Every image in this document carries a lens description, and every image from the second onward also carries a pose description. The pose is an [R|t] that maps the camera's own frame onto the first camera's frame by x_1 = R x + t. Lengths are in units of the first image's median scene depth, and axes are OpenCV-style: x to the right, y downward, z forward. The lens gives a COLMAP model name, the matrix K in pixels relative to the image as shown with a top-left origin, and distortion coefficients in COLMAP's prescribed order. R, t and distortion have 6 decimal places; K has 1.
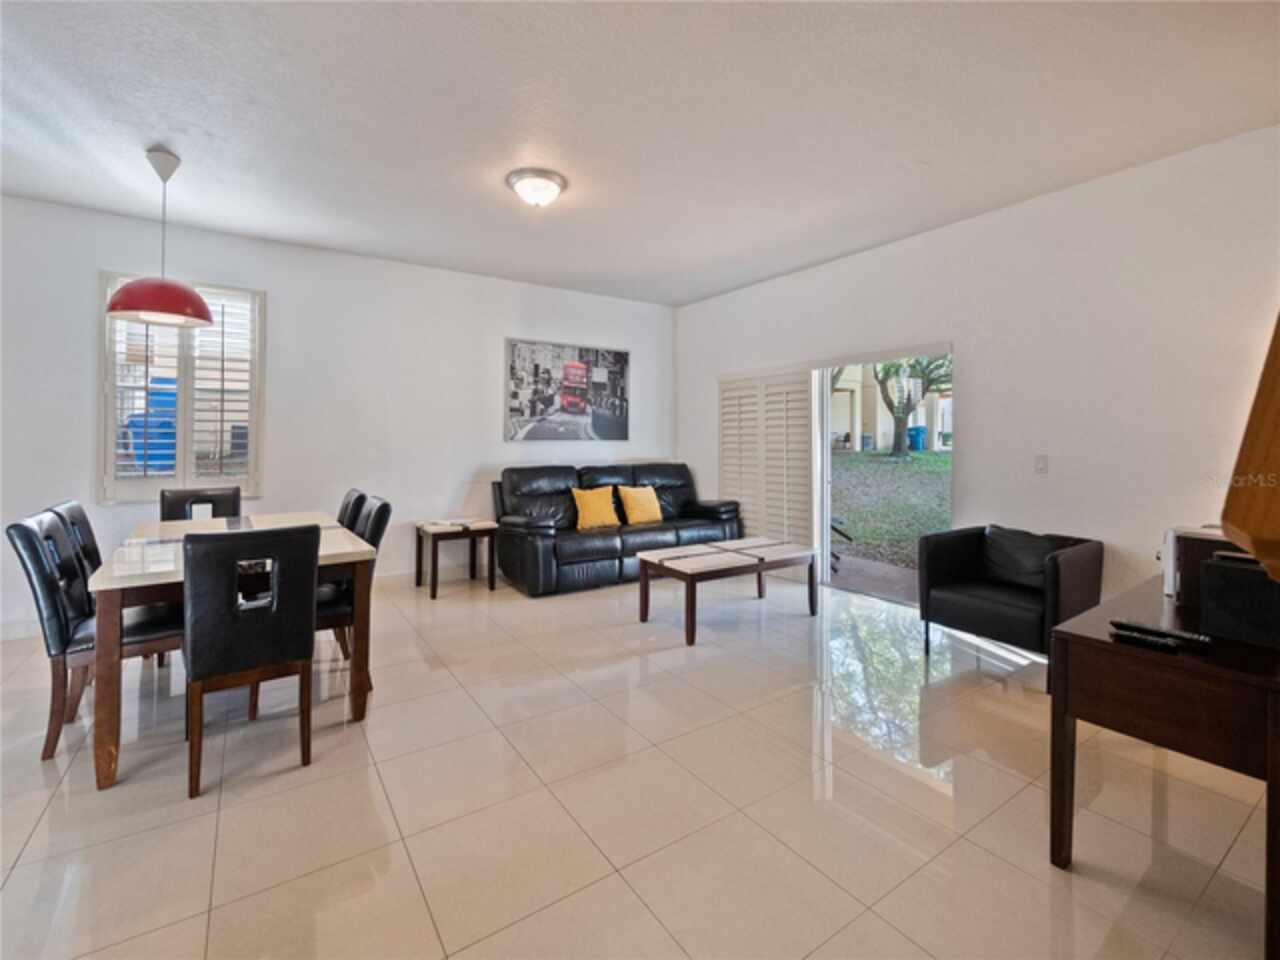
lens RADIAL K [[573.4, 0, 638.9], [0, 573.4, 426.0], [0, 0, 1]] dist [-0.002321, -0.001033]
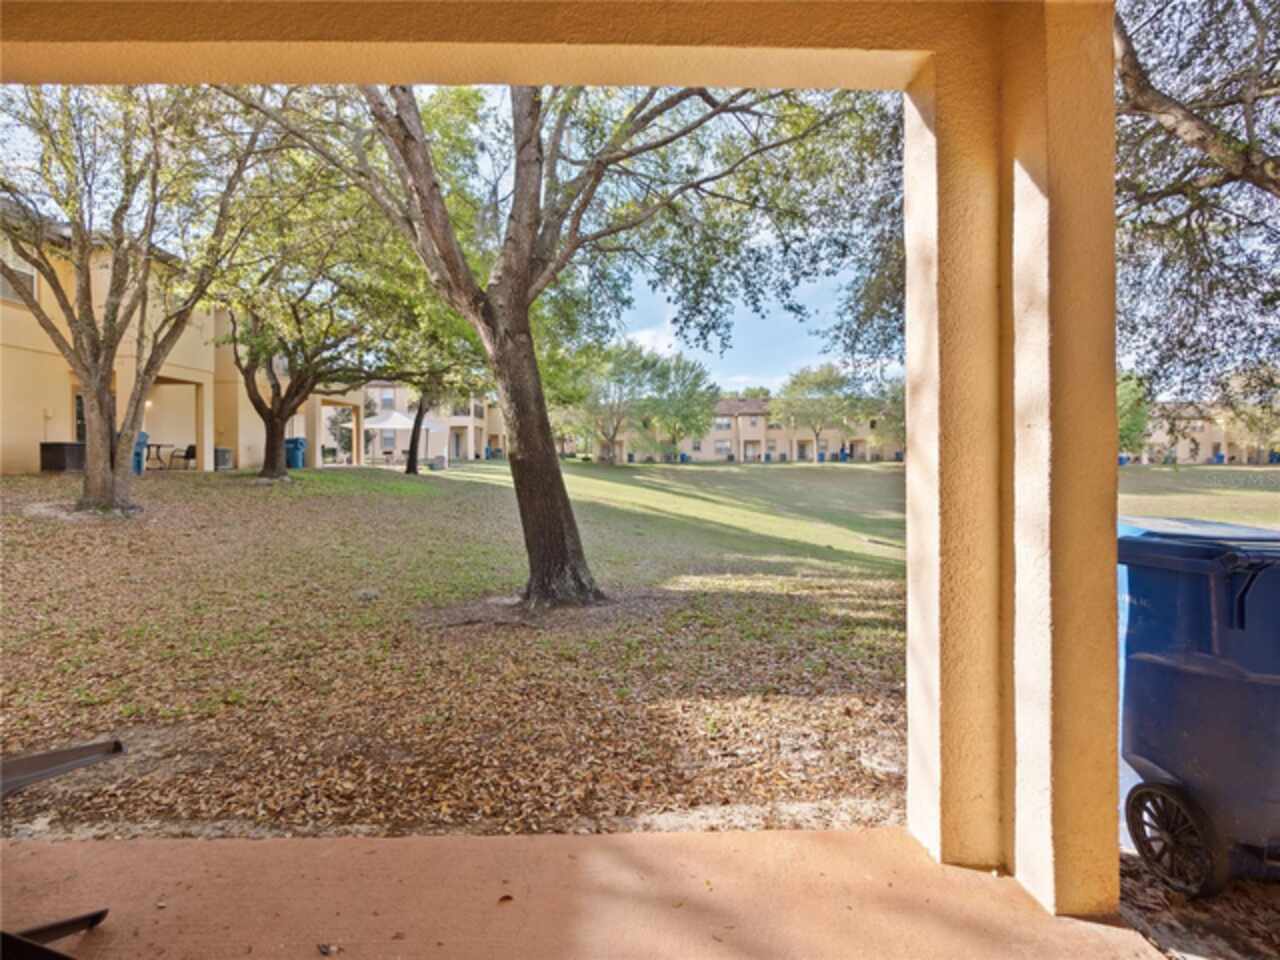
lens RADIAL K [[558.3, 0, 630.8], [0, 558.3, 464.6], [0, 0, 1]] dist [0.000415, -0.000112]
pose [[0.533448, -0.019406, 0.845610, 0.328766], [-0.010610, 0.999505, 0.029631, 0.041462], [-0.845766, -0.024779, 0.532978, 0.818543]]
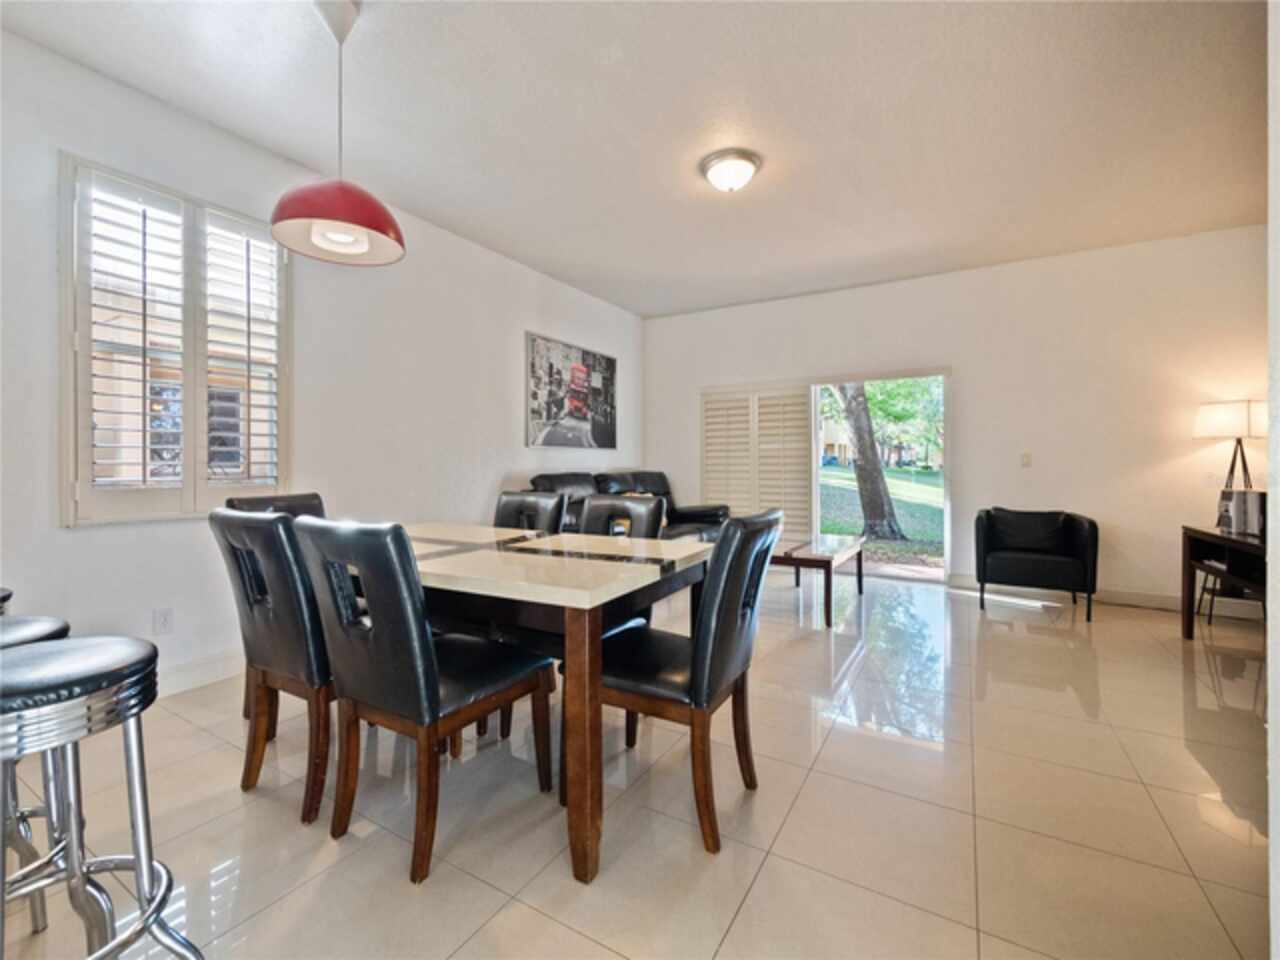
lens RADIAL K [[558.3, 0, 630.8], [0, 558.3, 464.6], [0, 0, 1]] dist [0.000415, -0.000112]
pose [[0.908237, -0.002644, 0.418447, -0.424938], [-0.006516, 0.999769, 0.020459, 0.034613], [-0.418405, -0.021309, 0.908011, 0.124490]]
